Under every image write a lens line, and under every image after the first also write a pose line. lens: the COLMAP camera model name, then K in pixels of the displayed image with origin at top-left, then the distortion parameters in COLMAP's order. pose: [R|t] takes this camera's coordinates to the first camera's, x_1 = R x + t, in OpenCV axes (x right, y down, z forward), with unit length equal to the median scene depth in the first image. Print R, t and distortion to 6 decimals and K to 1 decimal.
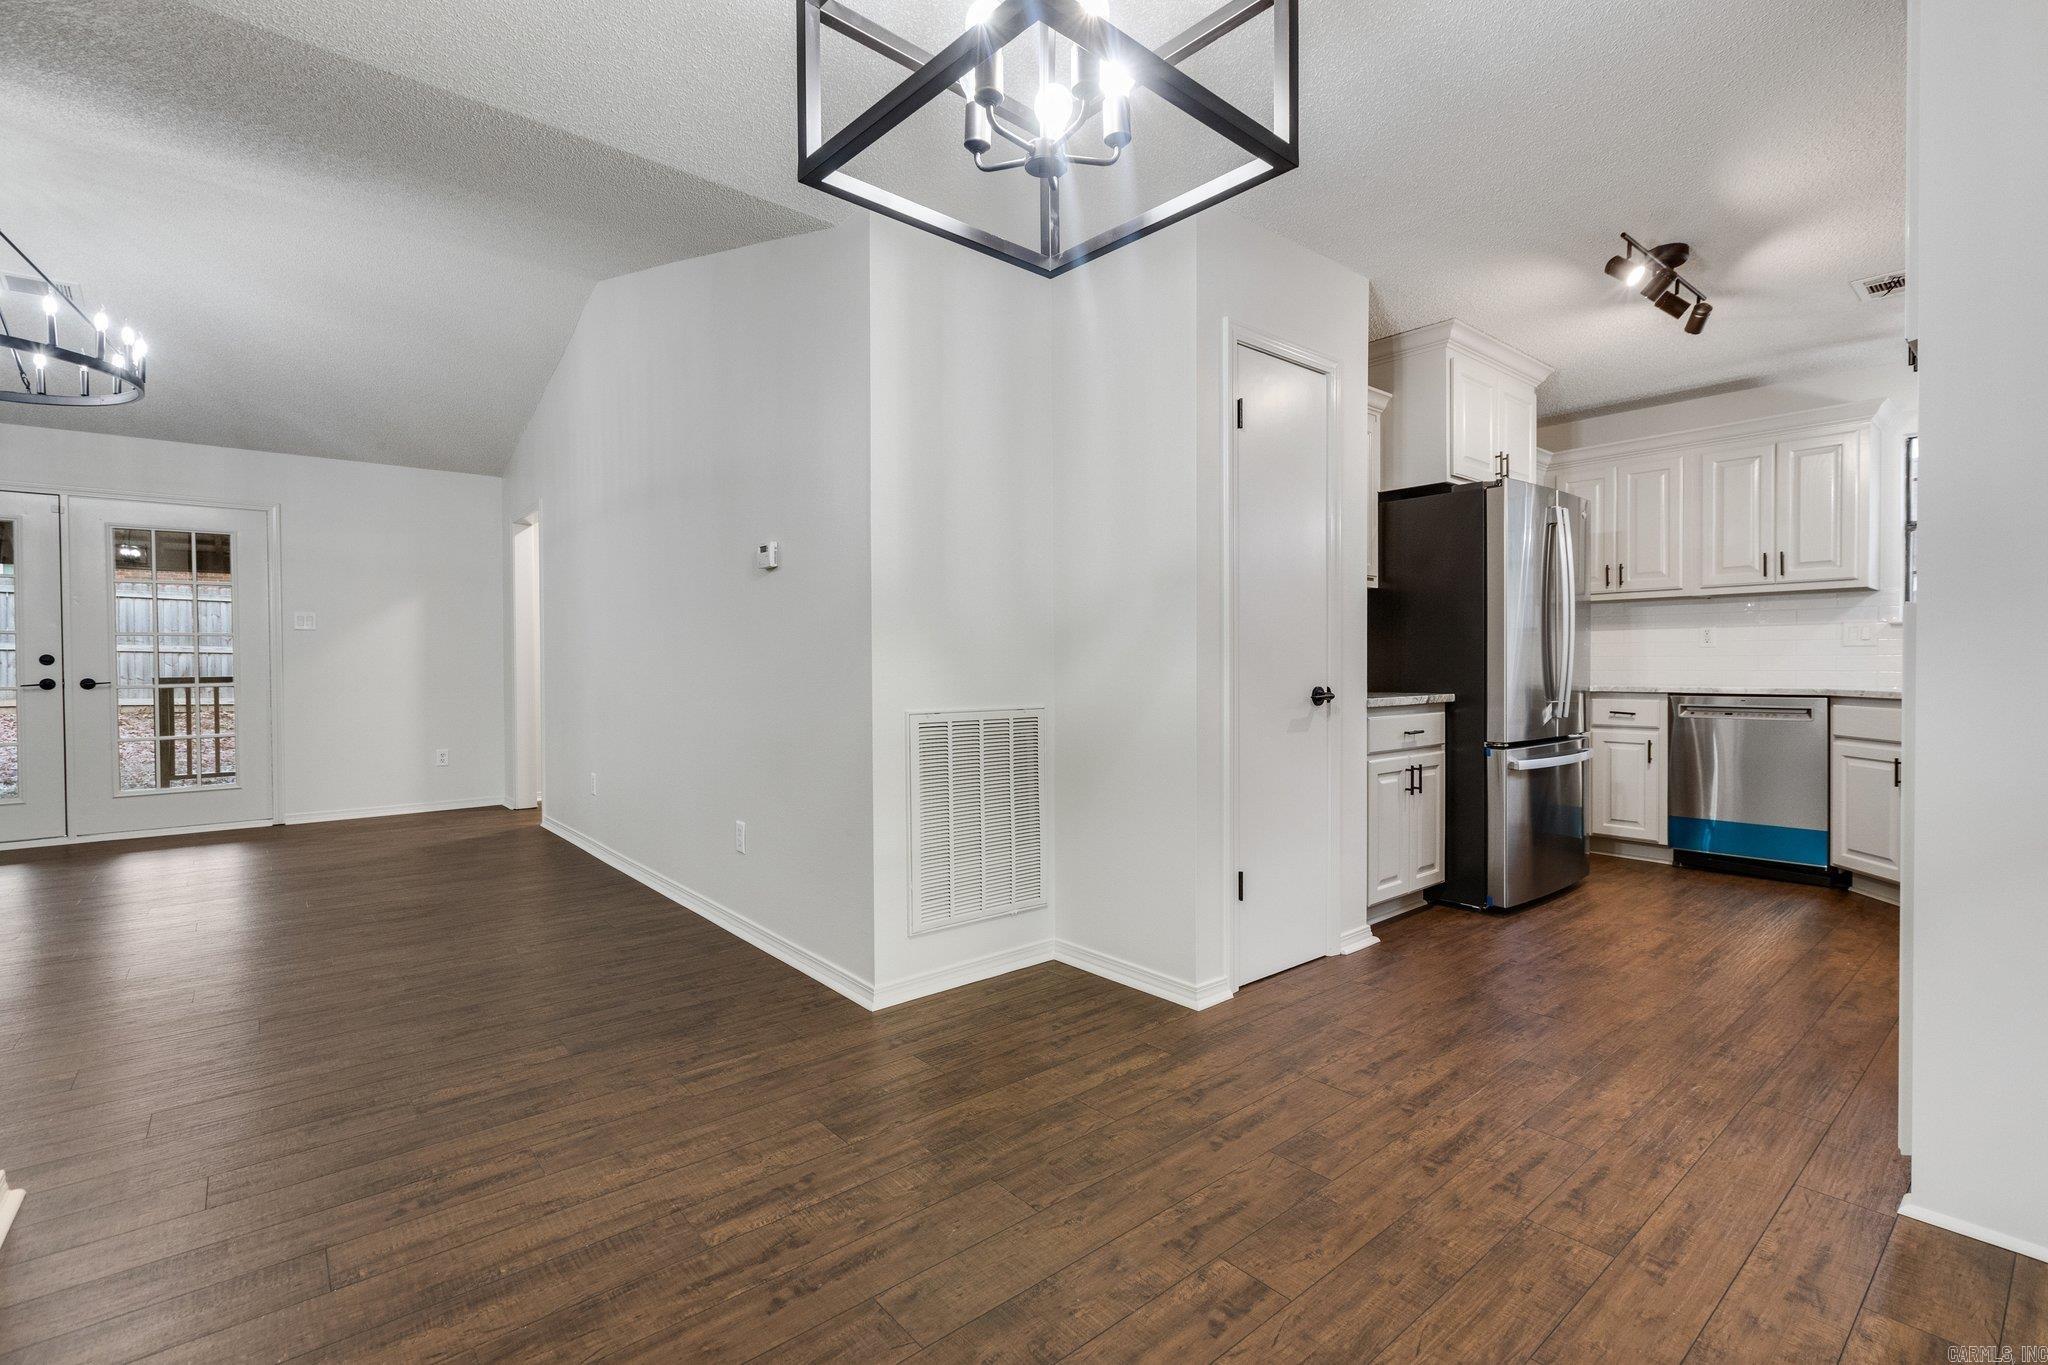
lens RADIAL K [[934.7, 0, 1028.2], [0, 934.7, 674.2], [0, 0, 1]] dist [0.004712, -0.000710]
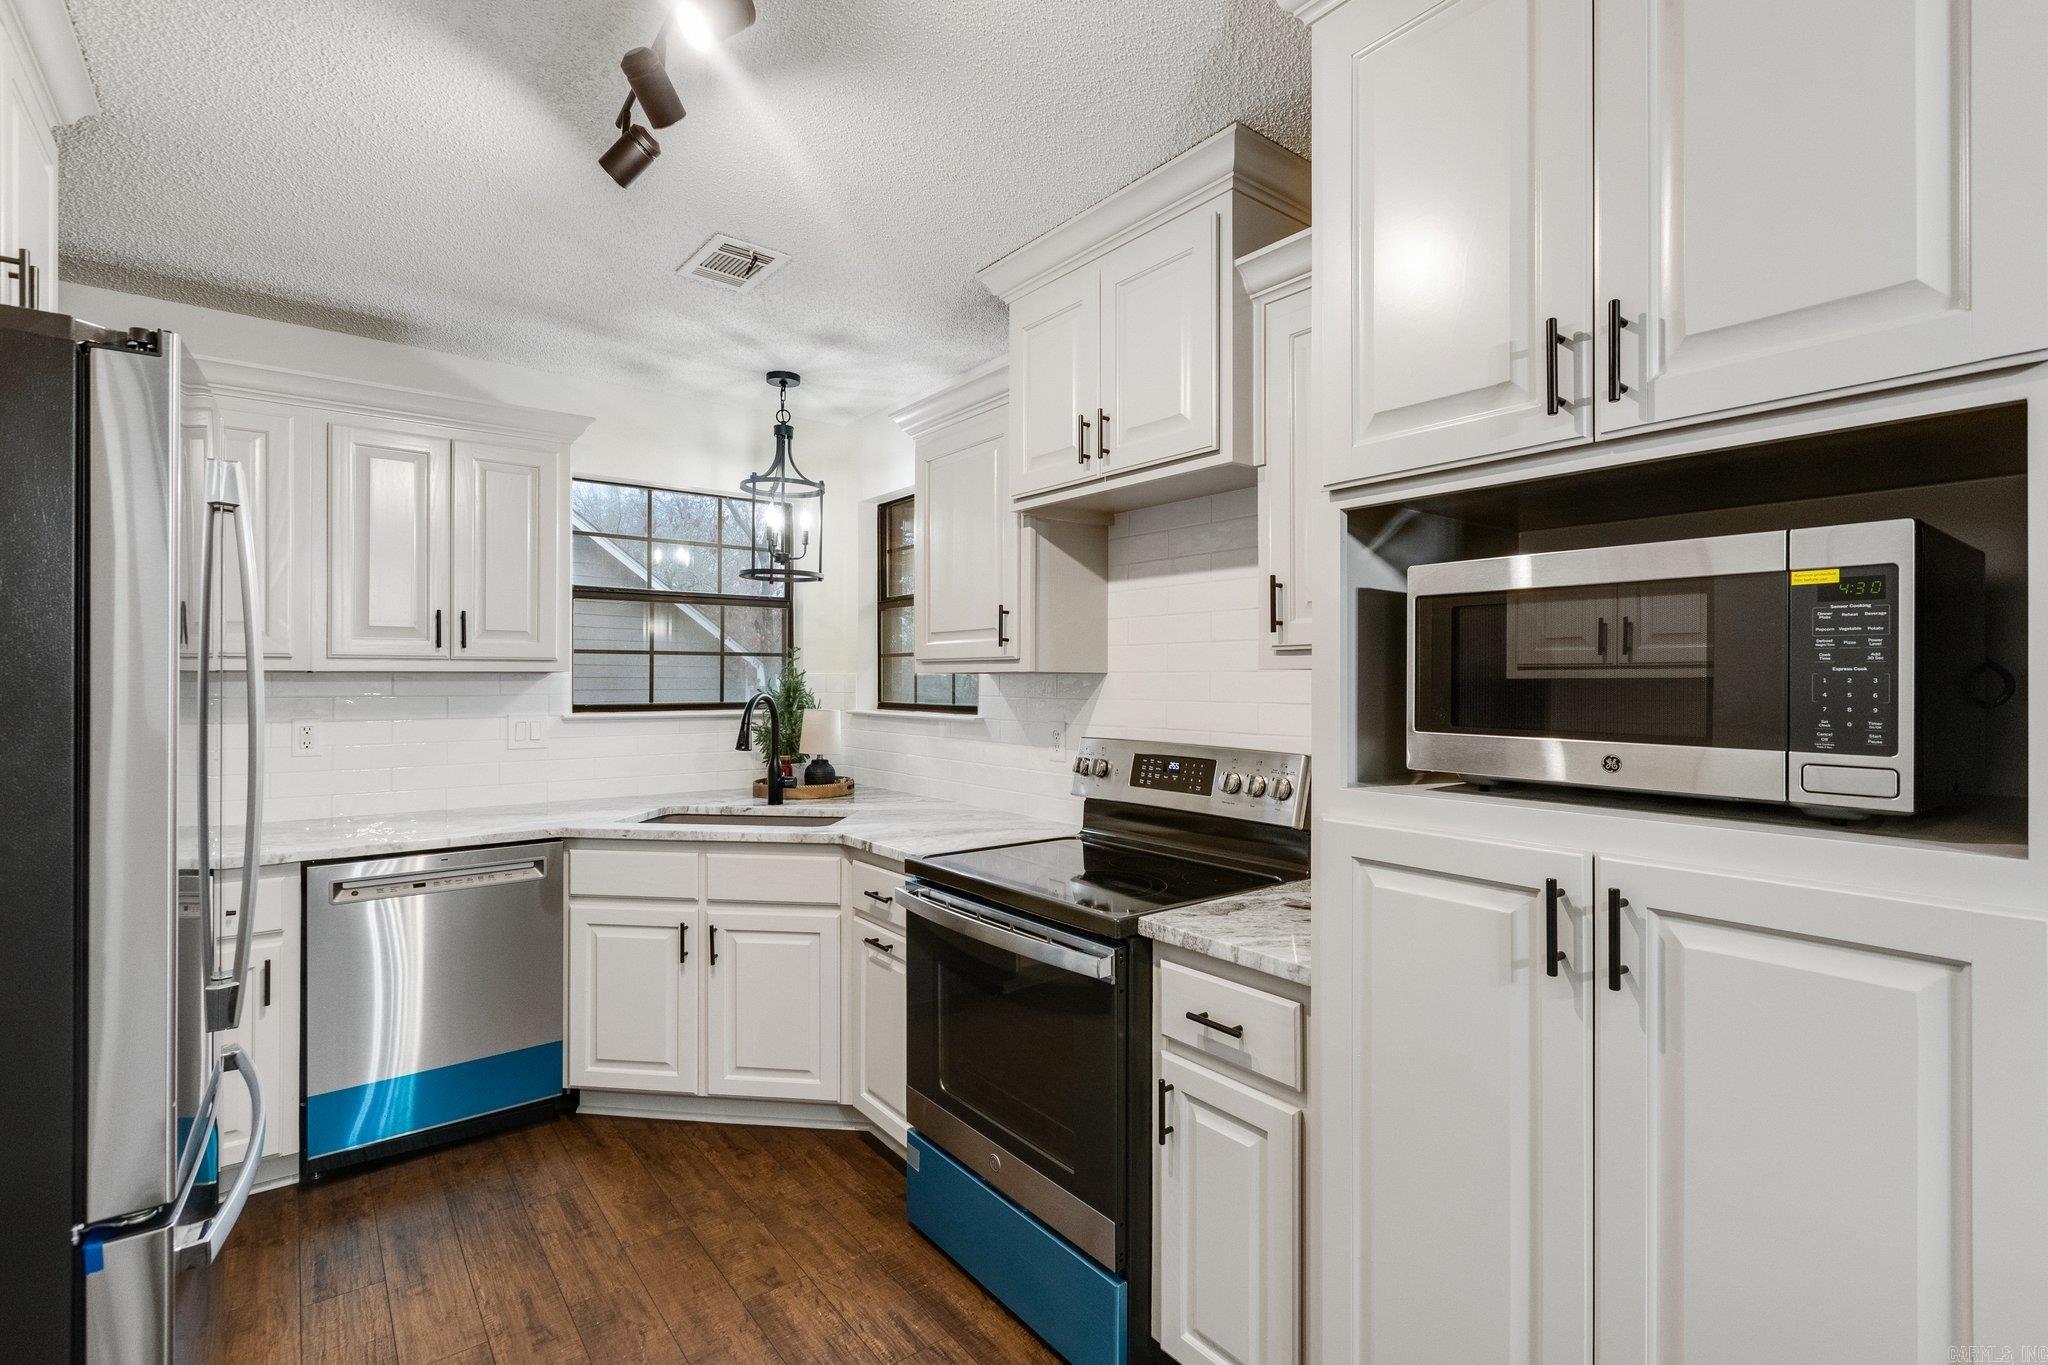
lens RADIAL K [[934.7, 0, 1026.2], [0, 934.7, 674.7], [0, 0, 1]] dist [0.004712, -0.000710]
pose [[0.041223, 0.011280, 0.999086, 0.182465], [0.010070, 0.999881, -0.011705, -0.077489], [-0.999099, 0.010543, 0.041105, 0.601582]]
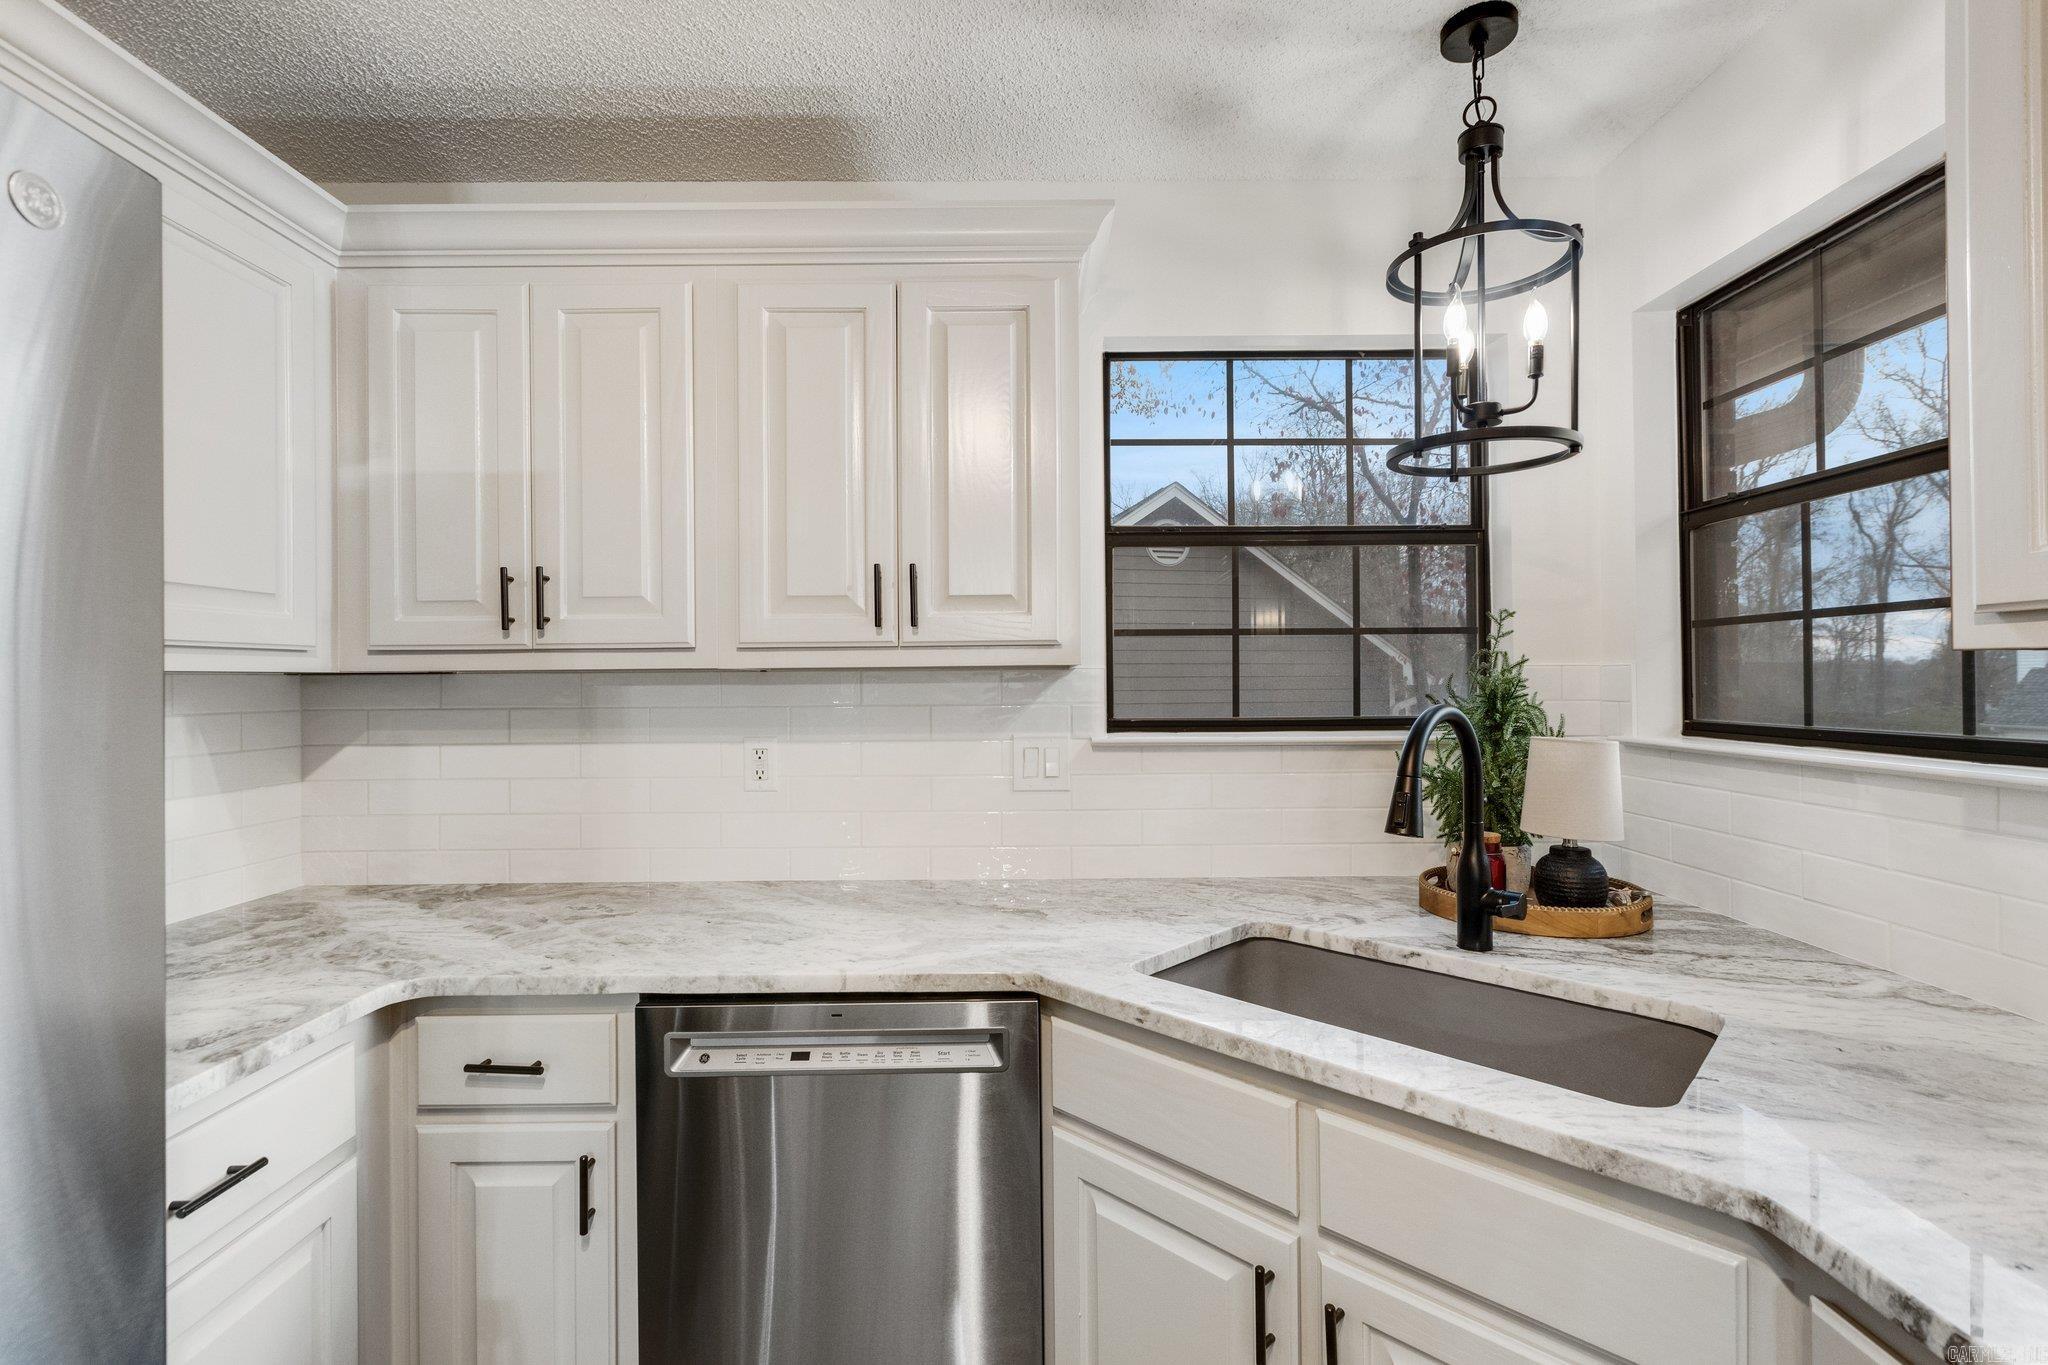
lens RADIAL K [[934.7, 0, 1028.8], [0, 934.7, 674.3], [0, 0, 1]] dist [0.004712, -0.000710]
pose [[0.643921, 0.005098, 0.765075, 0.556063], [0.012482, 0.999775, -0.017167, -0.080888], [-0.764990, 0.020603, 0.643713, 0.736434]]
